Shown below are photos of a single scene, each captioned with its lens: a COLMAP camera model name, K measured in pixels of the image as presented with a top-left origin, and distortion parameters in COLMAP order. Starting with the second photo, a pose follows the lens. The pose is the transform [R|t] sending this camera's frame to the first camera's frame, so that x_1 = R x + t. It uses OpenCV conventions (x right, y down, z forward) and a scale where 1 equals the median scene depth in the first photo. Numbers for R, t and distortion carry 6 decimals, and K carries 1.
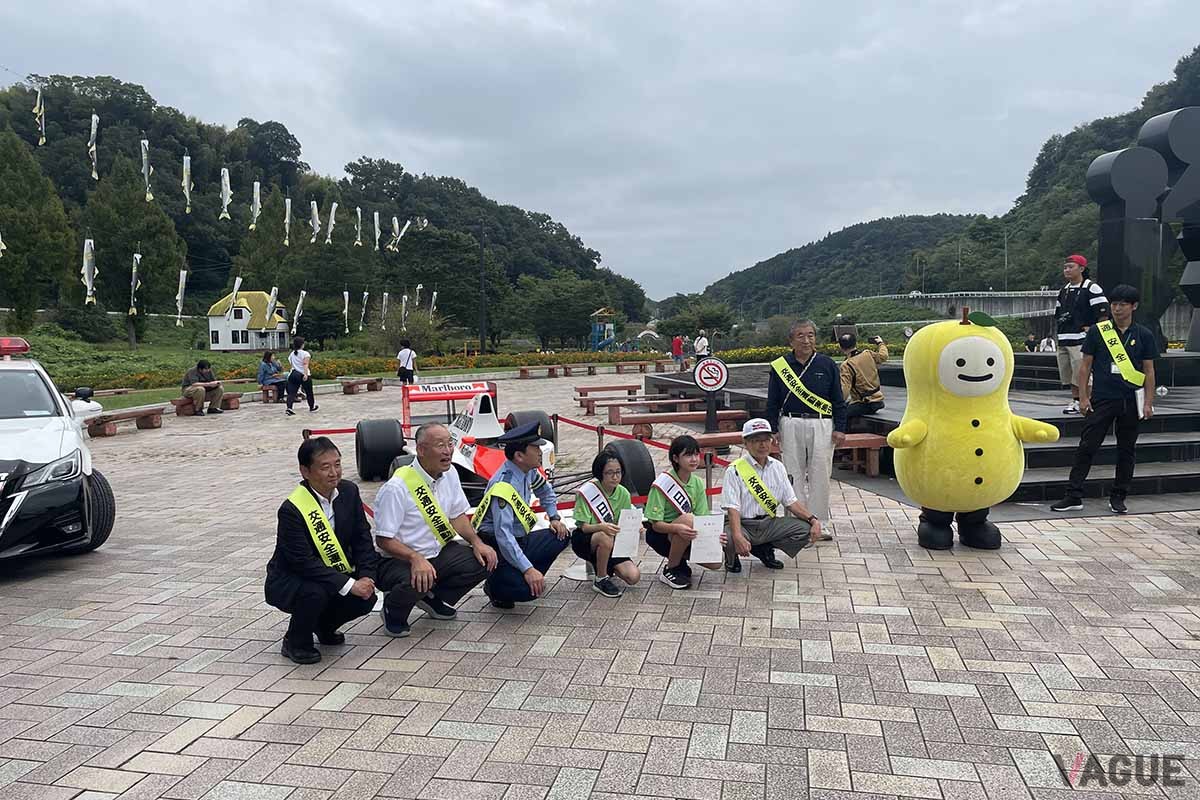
lens RADIAL K [[898.4, 0, 600.2], [0, 898.4, 392.7], [0, 0, 1]] dist [0.099672, -0.130345]
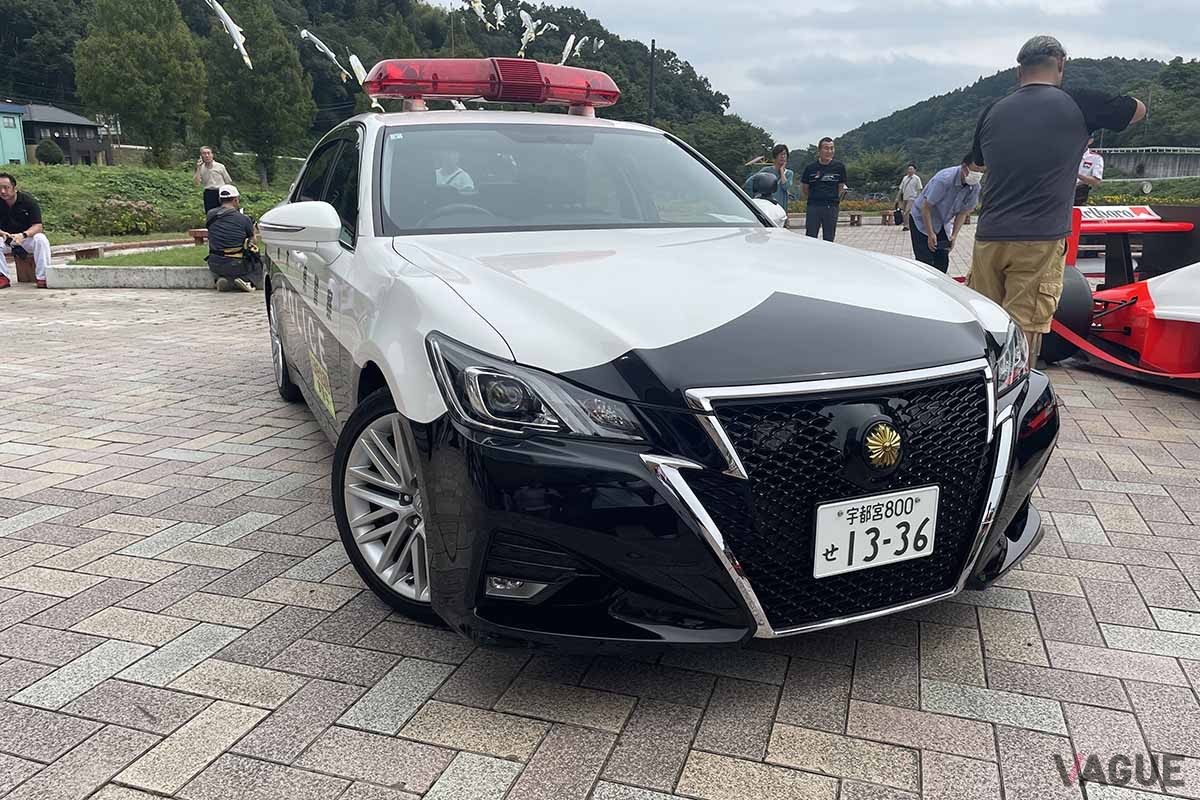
lens RADIAL K [[902.4, 0, 604.2], [0, 902.4, 445.0], [0, 0, 1]] dist [0.087691, -0.117012]
pose [[0.993762, 0.050738, -0.099315, -0.127355], [-0.029097, 0.977631, 0.208306, 0.008282], [0.107662, -0.204117, 0.973008, 0.101719]]
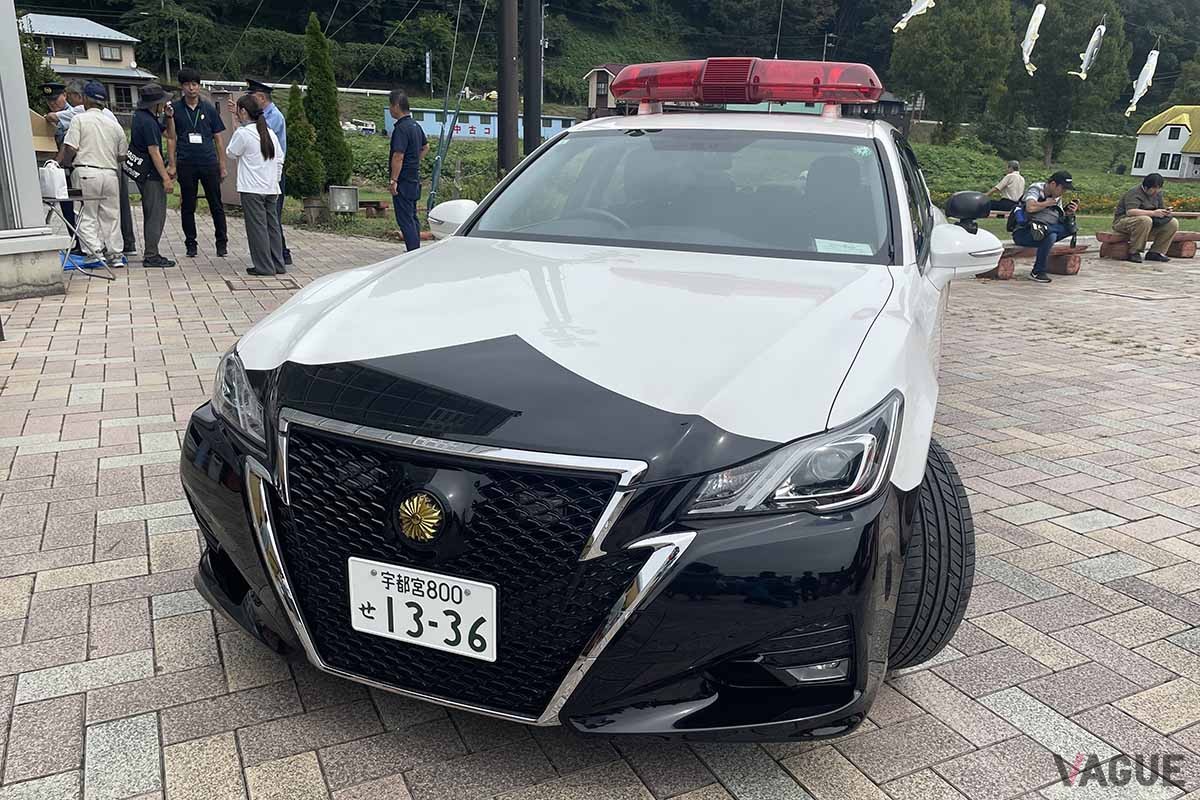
lens RADIAL K [[902.4, 0, 604.2], [0, 902.4, 445.0], [0, 0, 1]] dist [0.087691, -0.117012]
pose [[0.617742, 0.281516, -0.734264, -0.074199], [-0.098099, 0.954019, 0.283238, 0.000473], [0.780238, -0.102937, 0.616954, 0.135065]]
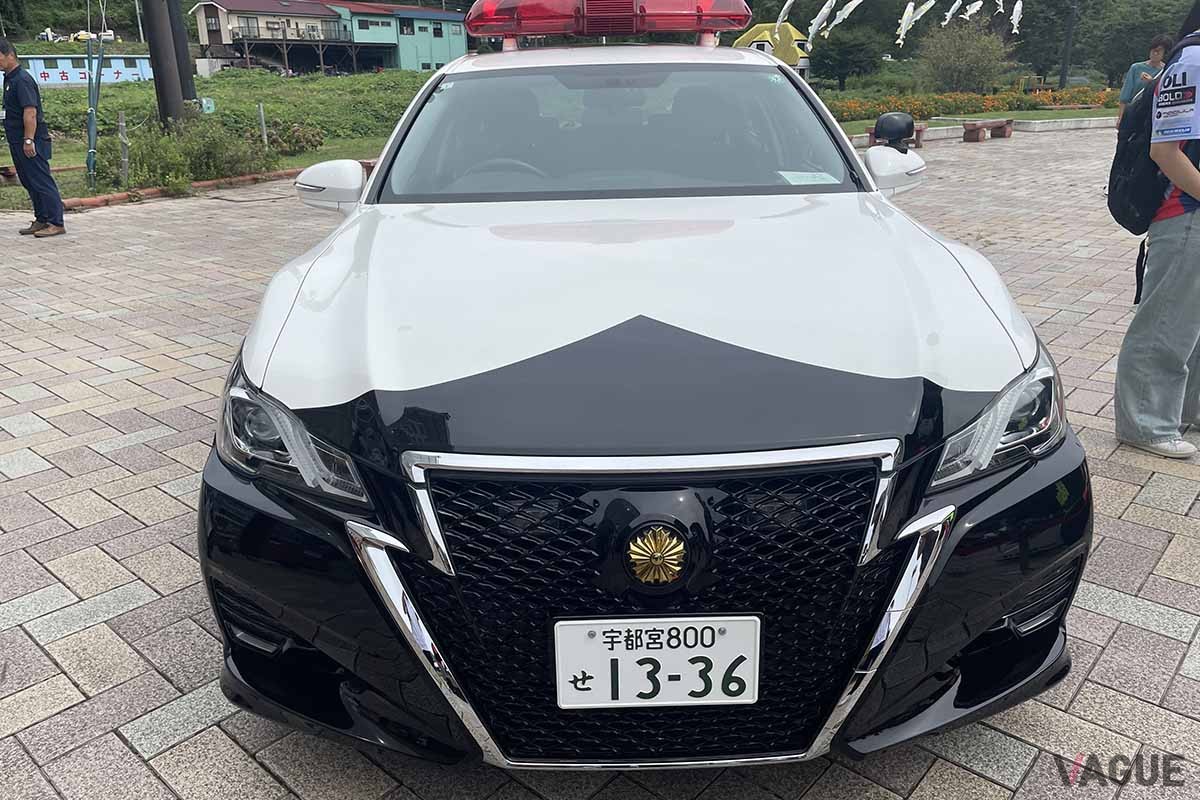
lens RADIAL K [[898.4, 0, 600.2], [0, 898.4, 392.7], [0, 0, 1]] dist [0.099672, -0.130345]
pose [[0.864739, 0.165354, -0.474220, -0.100127], [-0.031818, 0.960385, 0.276853, 0.001186], [0.501213, -0.224317, 0.835744, 0.123951]]
